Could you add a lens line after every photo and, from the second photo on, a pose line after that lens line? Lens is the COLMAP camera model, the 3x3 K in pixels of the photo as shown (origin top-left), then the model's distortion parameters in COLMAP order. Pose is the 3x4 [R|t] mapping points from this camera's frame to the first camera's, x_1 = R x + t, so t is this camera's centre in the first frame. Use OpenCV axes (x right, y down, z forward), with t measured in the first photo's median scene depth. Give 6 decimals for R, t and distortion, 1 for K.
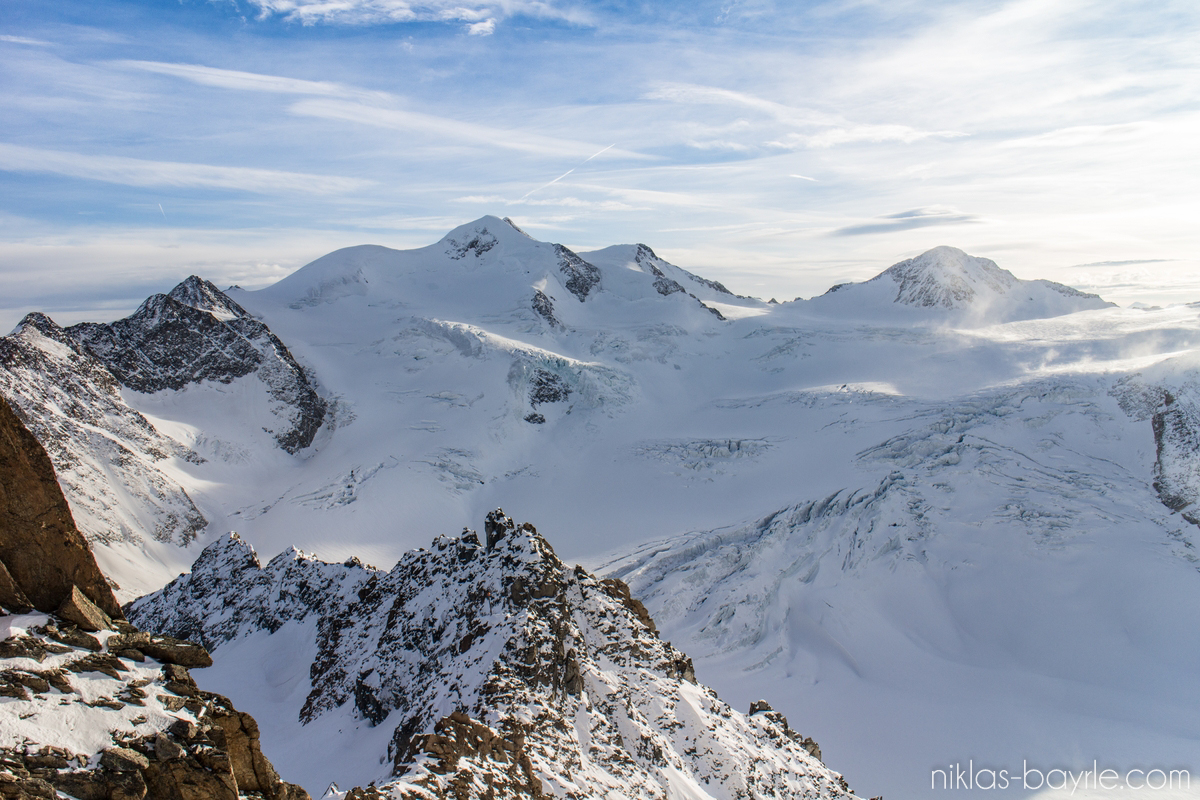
lens RADIAL K [[976.9, 0, 605.7], [0, 976.9, 396.5], [0, 0, 1]] dist [0.011902, 0.013691]
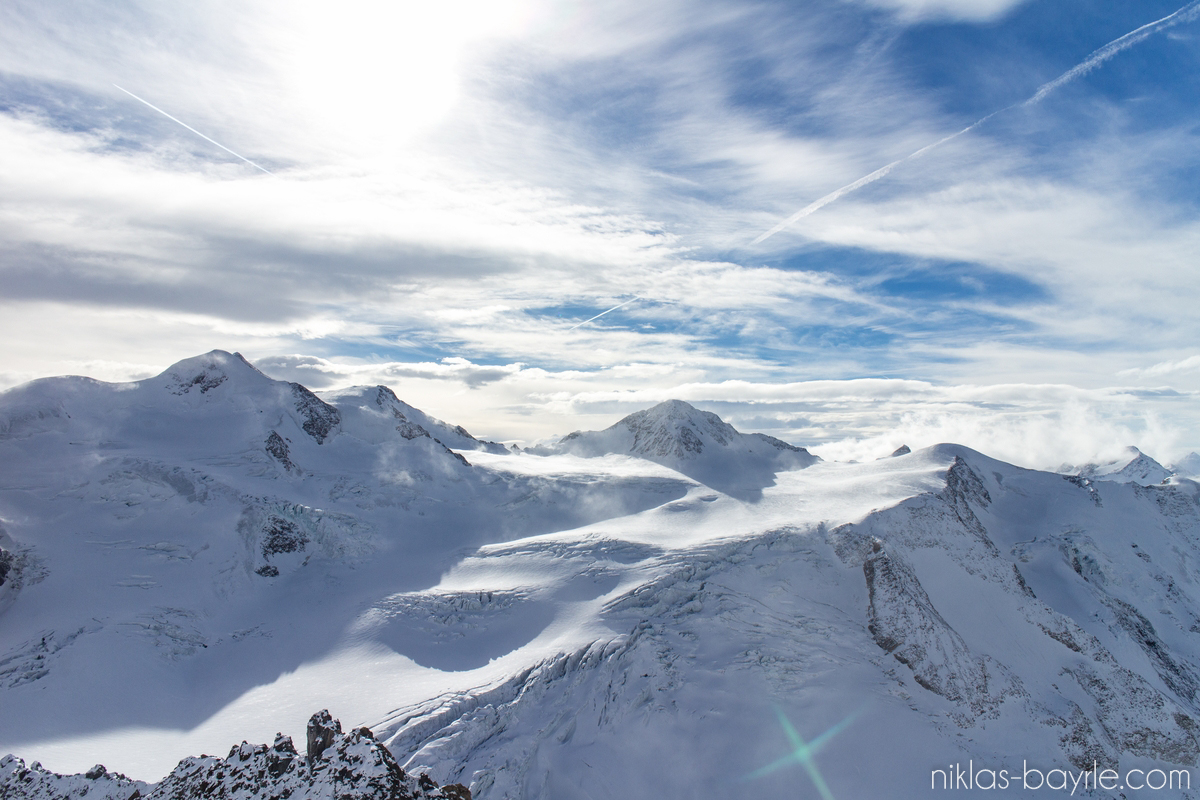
lens RADIAL K [[976.9, 0, 608.5], [0, 976.9, 395.1], [0, 0, 1]] dist [0.011902, 0.013691]
pose [[0.960310, 0.037545, 0.276395, -0.029276], [0.002686, 0.989609, -0.143758, -0.009604], [-0.278921, 0.138795, 0.950231, 0.011800]]
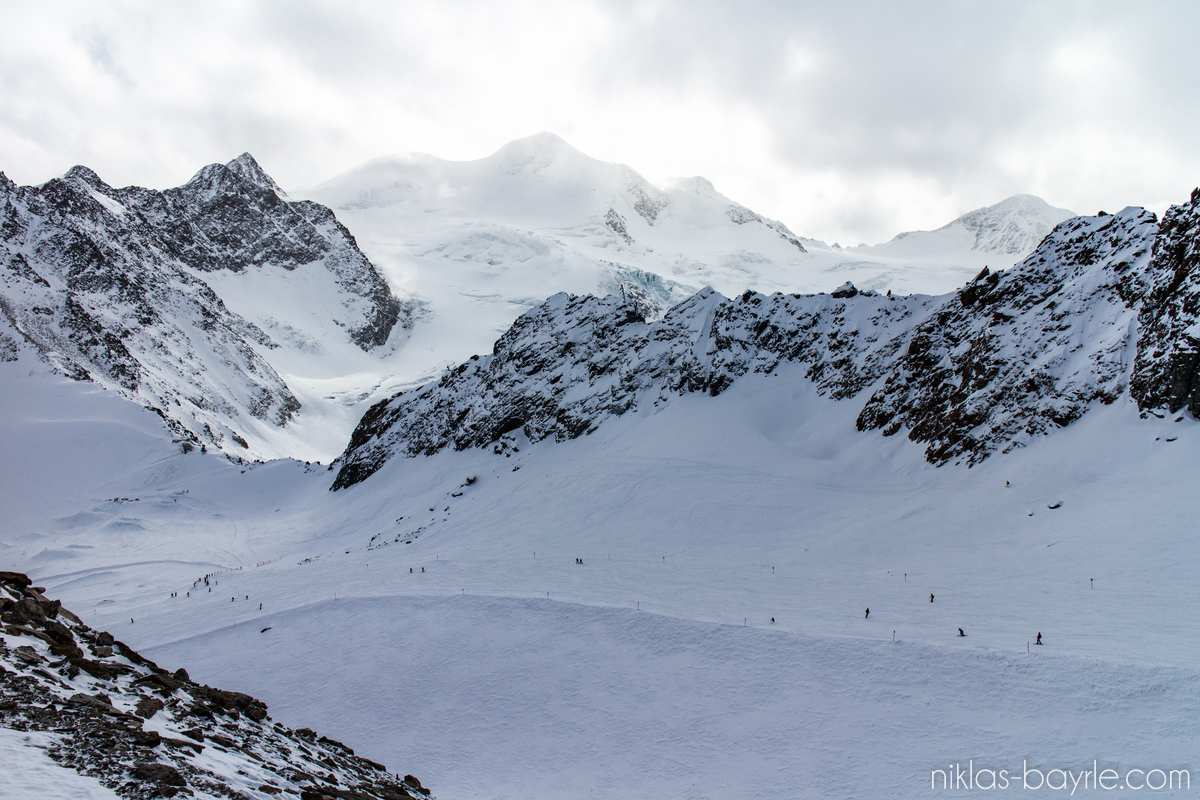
lens RADIAL K [[976.9, 0, 605.0], [0, 976.9, 397.3], [0, 0, 1]] dist [0.011902, 0.013691]
pose [[0.997568, 0.049625, 0.048935, -0.158289], [-0.050277, 0.998661, 0.012183, 0.084399], [-0.048265, -0.014614, 0.998728, 0.118314]]
